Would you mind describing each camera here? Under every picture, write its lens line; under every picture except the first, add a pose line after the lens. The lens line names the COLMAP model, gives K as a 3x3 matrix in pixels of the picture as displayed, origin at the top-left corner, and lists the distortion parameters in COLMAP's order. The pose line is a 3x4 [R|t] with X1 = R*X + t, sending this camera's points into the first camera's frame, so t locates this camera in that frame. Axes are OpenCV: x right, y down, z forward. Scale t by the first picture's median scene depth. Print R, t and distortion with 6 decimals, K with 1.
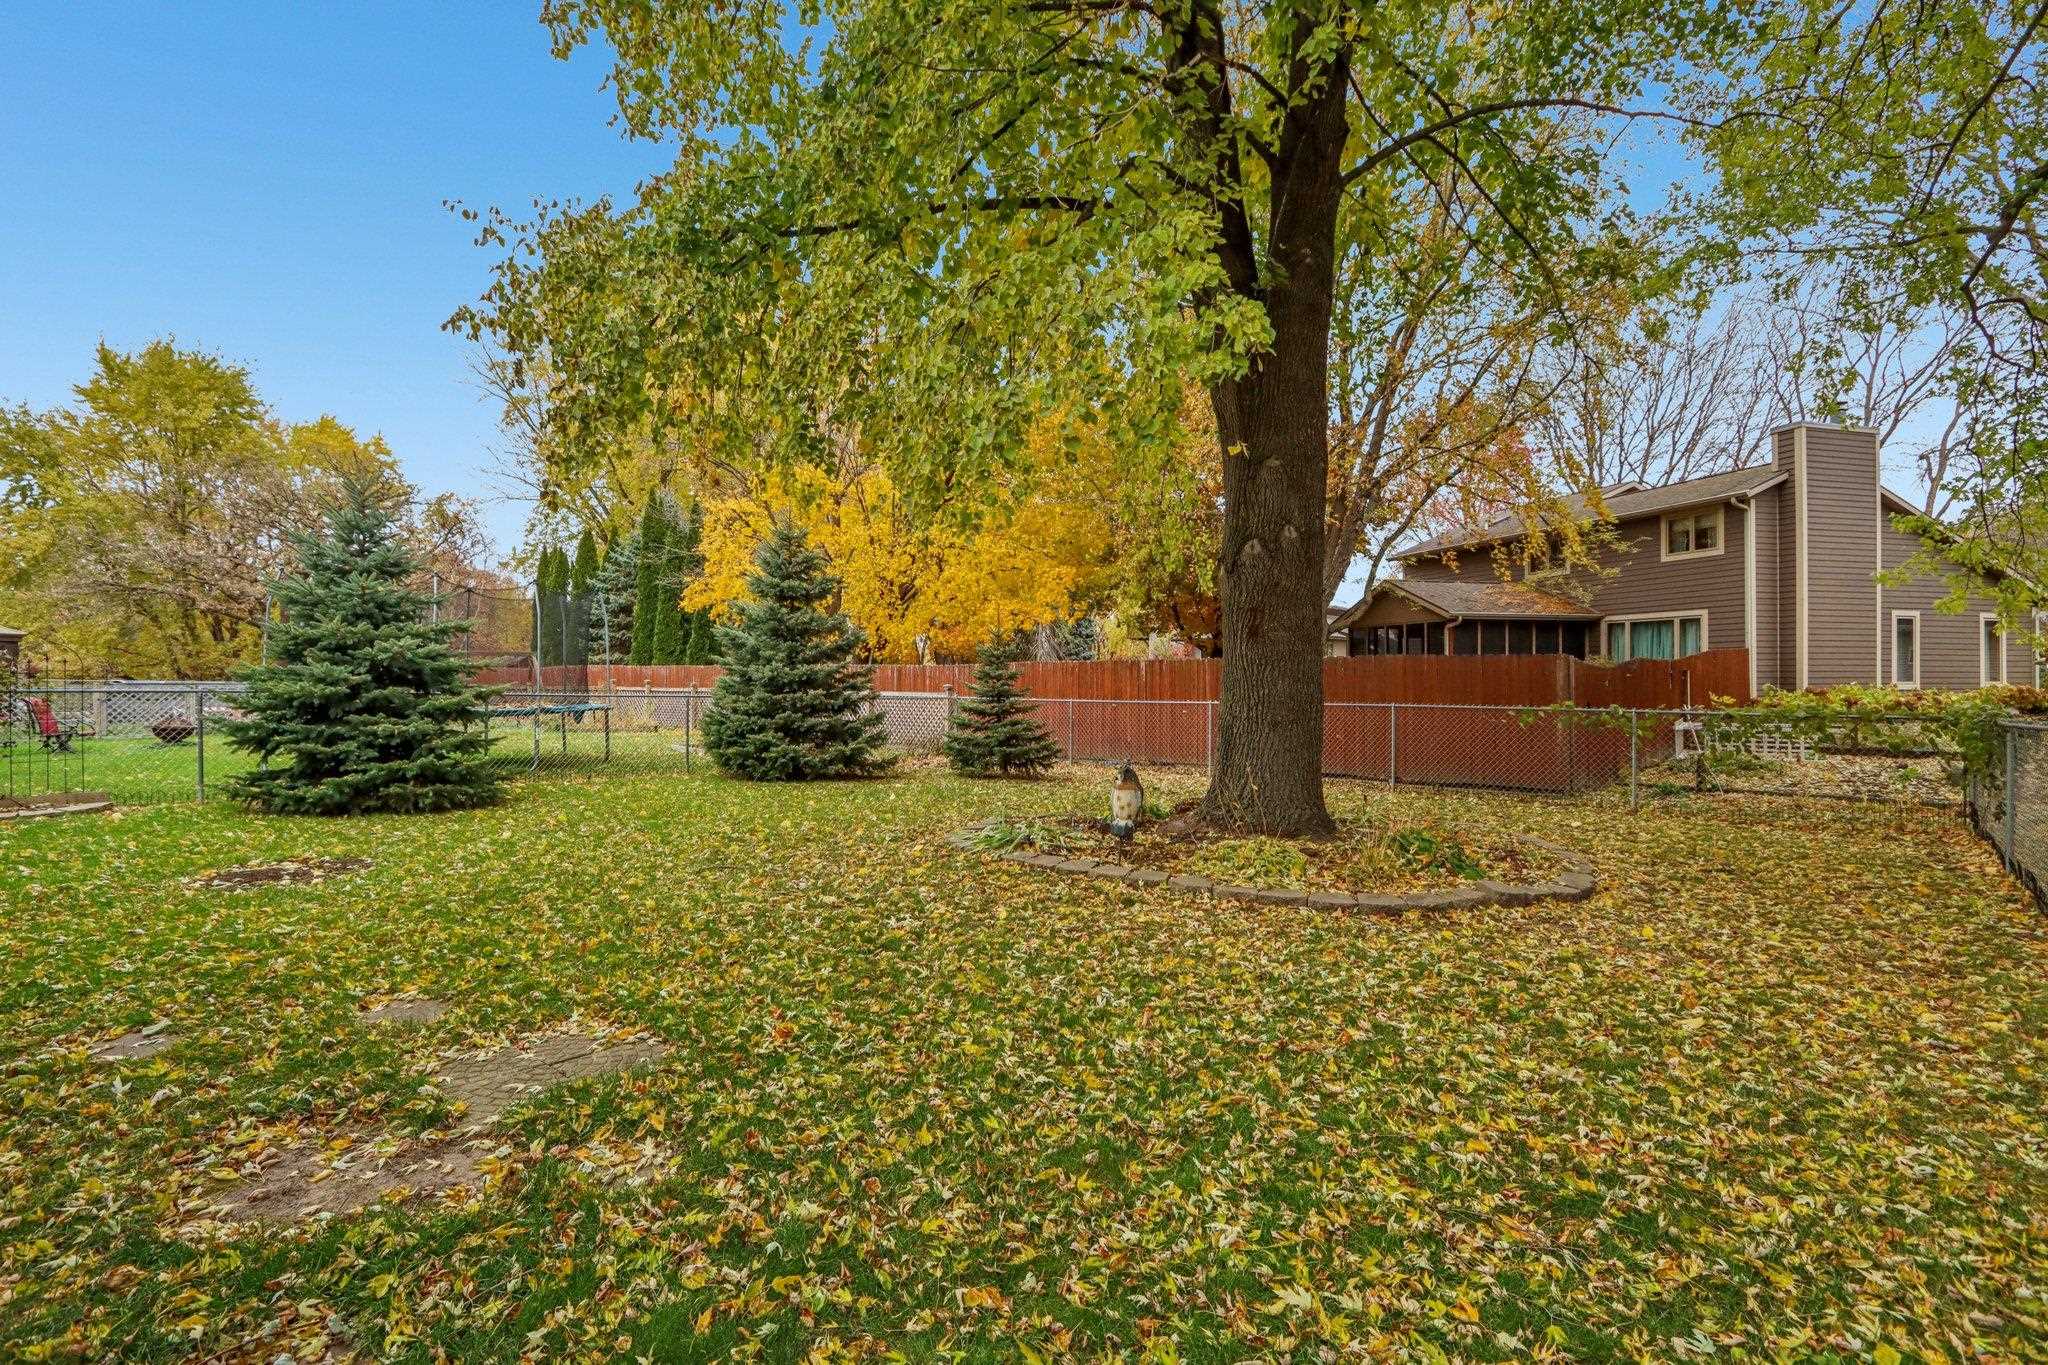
lens RADIAL K [[953.4, 0, 1023.7], [0, 953.4, 671.9], [0, 0, 1]] dist [-0.001598, 0.000343]
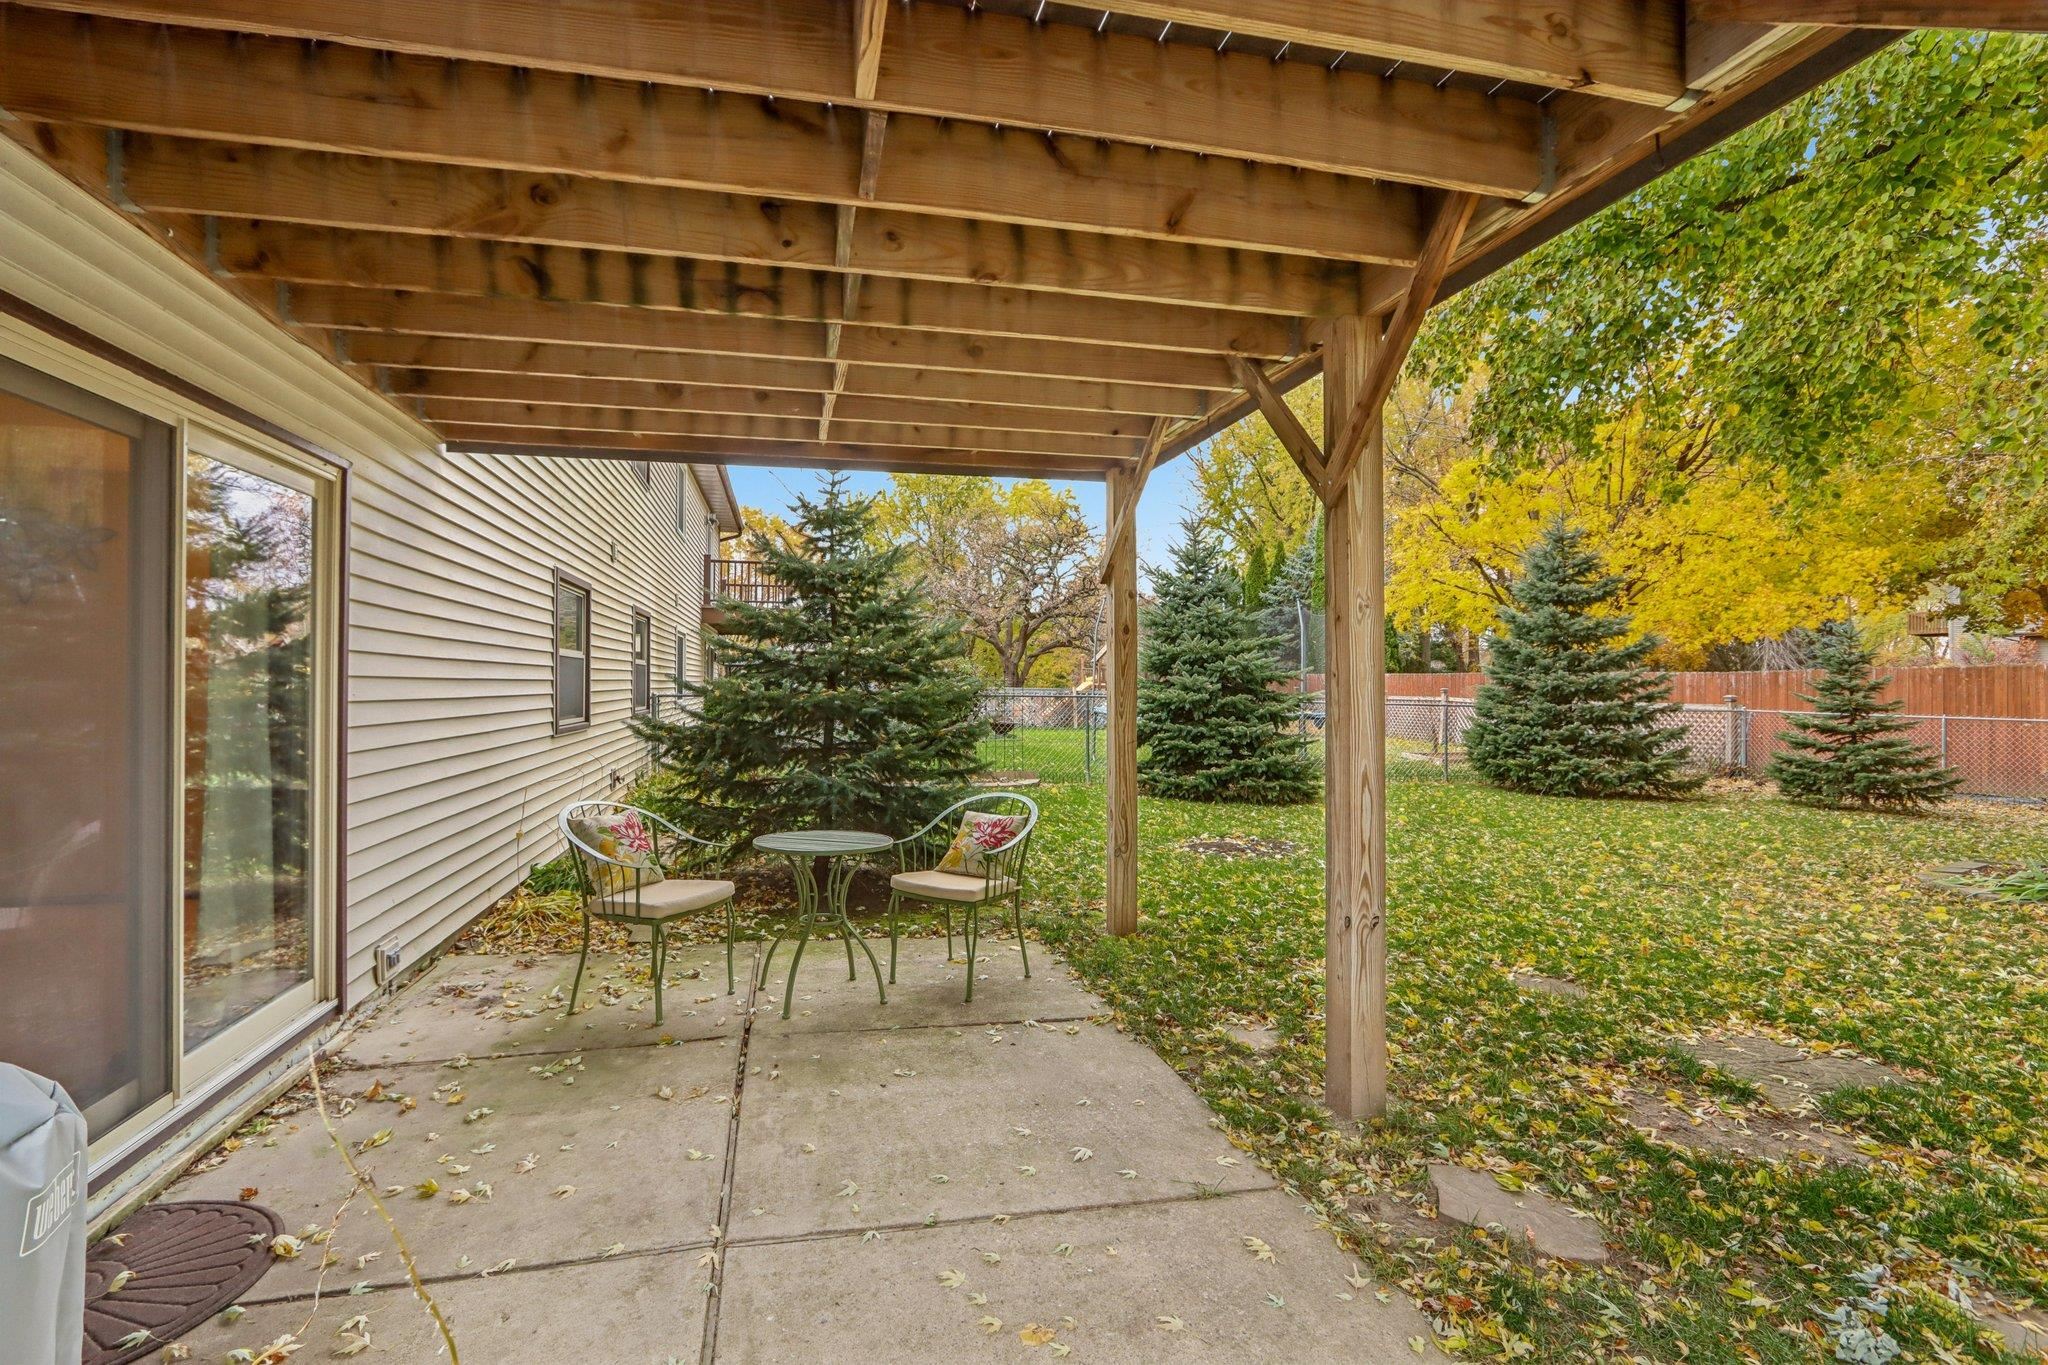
lens RADIAL K [[961.1, 0, 1026.1], [0, 961.1, 676.9], [0, 0, 1]] dist [-0.005409, 0.000023]
pose [[0.822764, -0.002174, -0.568378, -0.148805], [0.001107, 0.999997, -0.002223, -0.002457], [0.568381, 0.001200, 0.822764, -0.085589]]
